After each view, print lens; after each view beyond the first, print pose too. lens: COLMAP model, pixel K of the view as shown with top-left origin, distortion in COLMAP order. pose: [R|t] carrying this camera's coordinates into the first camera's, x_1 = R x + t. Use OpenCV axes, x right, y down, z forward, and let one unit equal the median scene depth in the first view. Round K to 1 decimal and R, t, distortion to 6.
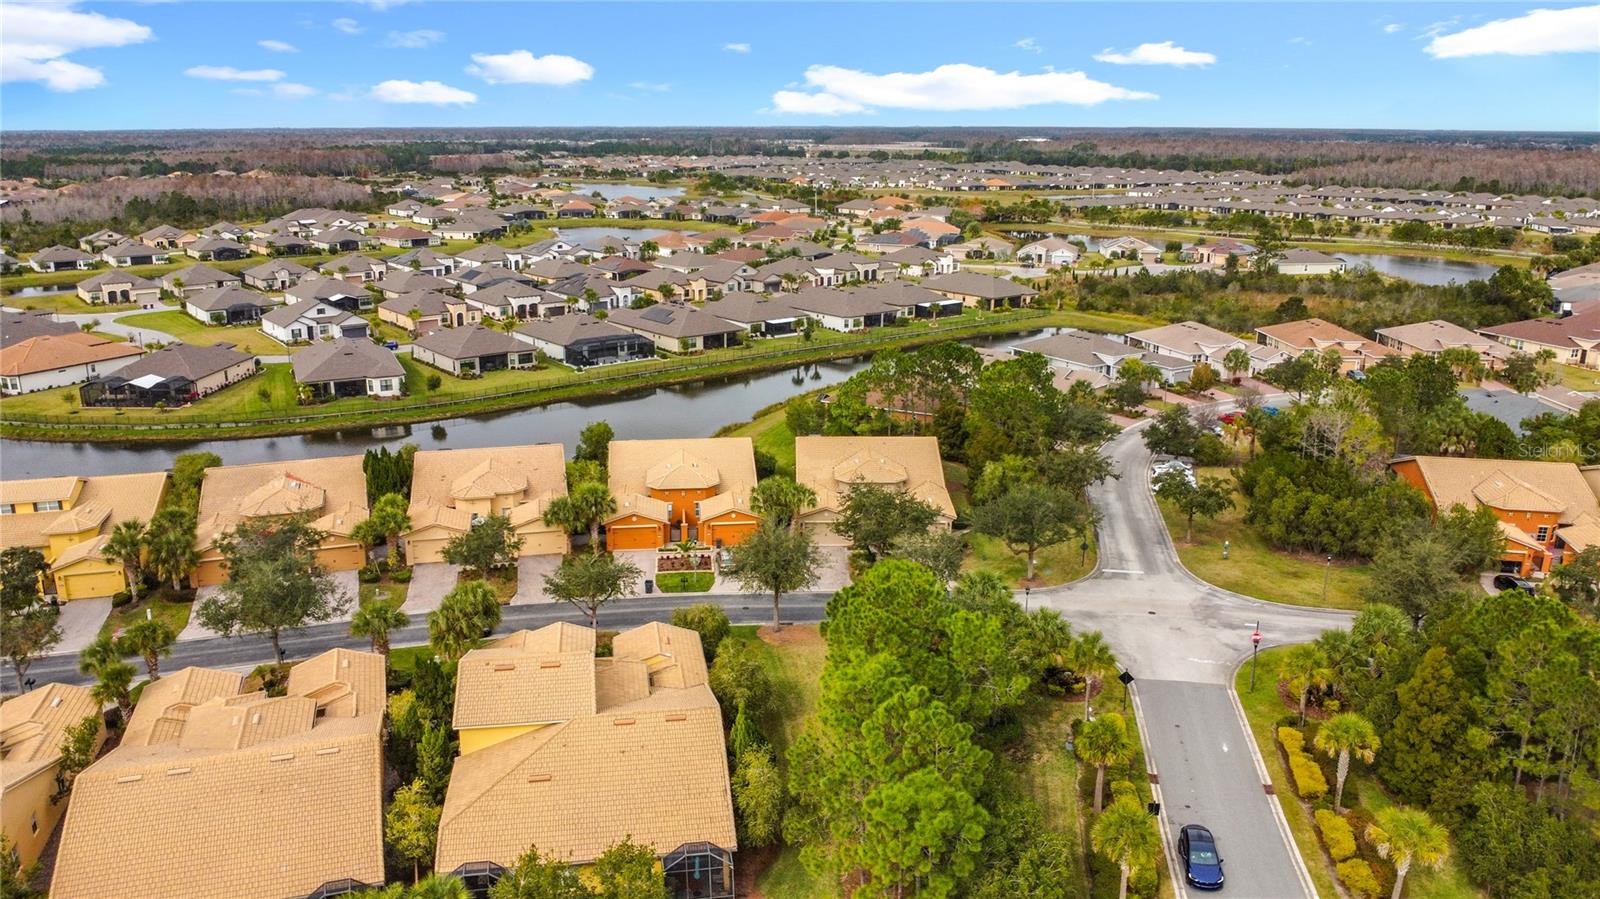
lens RADIAL K [[1196.9, 0, 792.3], [0, 1196.9, 450.9], [0, 0, 1]] dist [-0.026788, 0.000733]
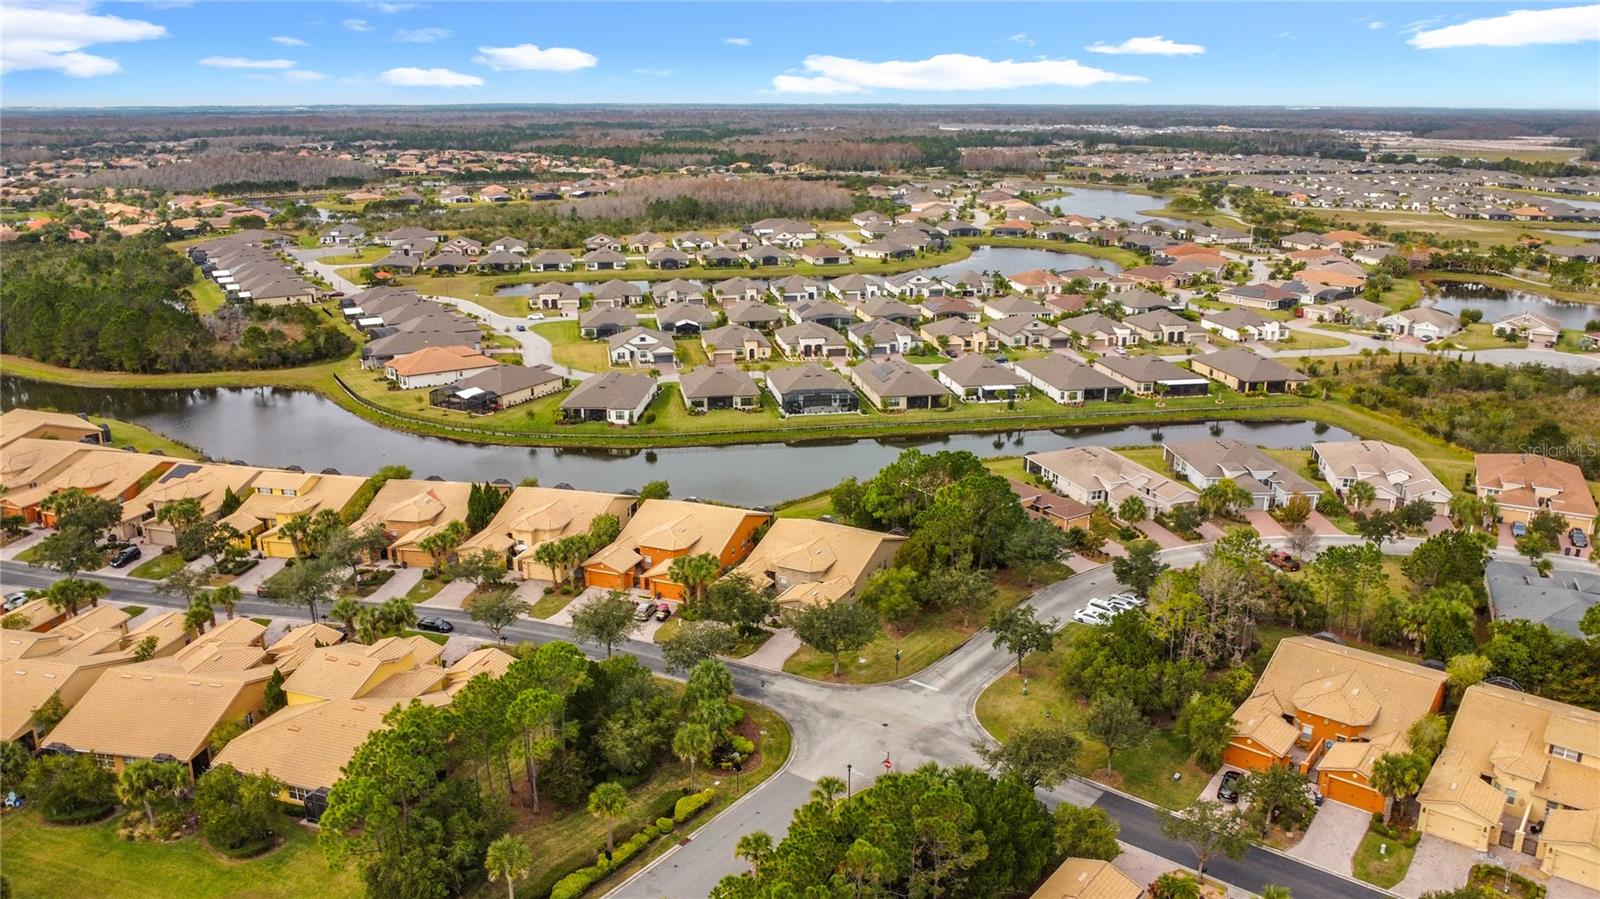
lens RADIAL K [[1204.3, 0, 791.1], [0, 1204.3, 450.1], [0, 0, 1]] dist [-0.016244, -0.024370]
pose [[0.882497, 0.133686, -0.450919, 0.246240], [-0.124218, 0.990960, 0.050685, -0.063684], [0.453618, 0.011283, 0.891125, -0.043275]]
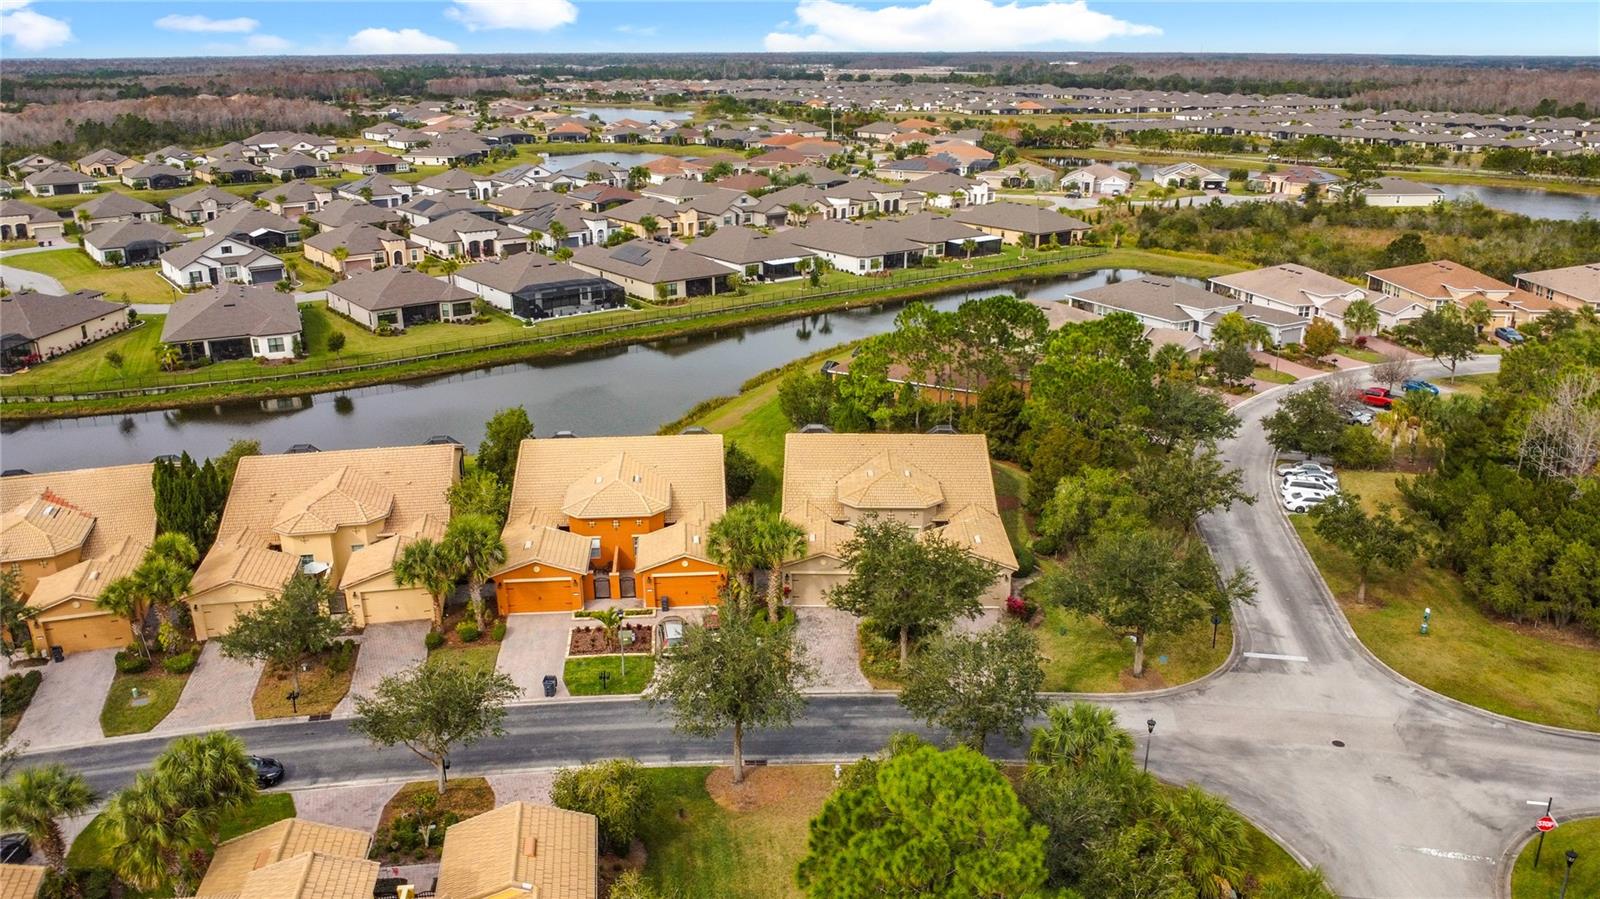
lens RADIAL K [[1204.3, 0, 791.1], [0, 1204.3, 450.1], [0, 0, 1]] dist [-0.016244, -0.024370]
pose [[0.999849, 0.004694, -0.016711, 0.007973], [-0.003800, 0.998578, 0.053176, -0.017478], [0.016937, -0.053105, 0.998445, 0.125981]]
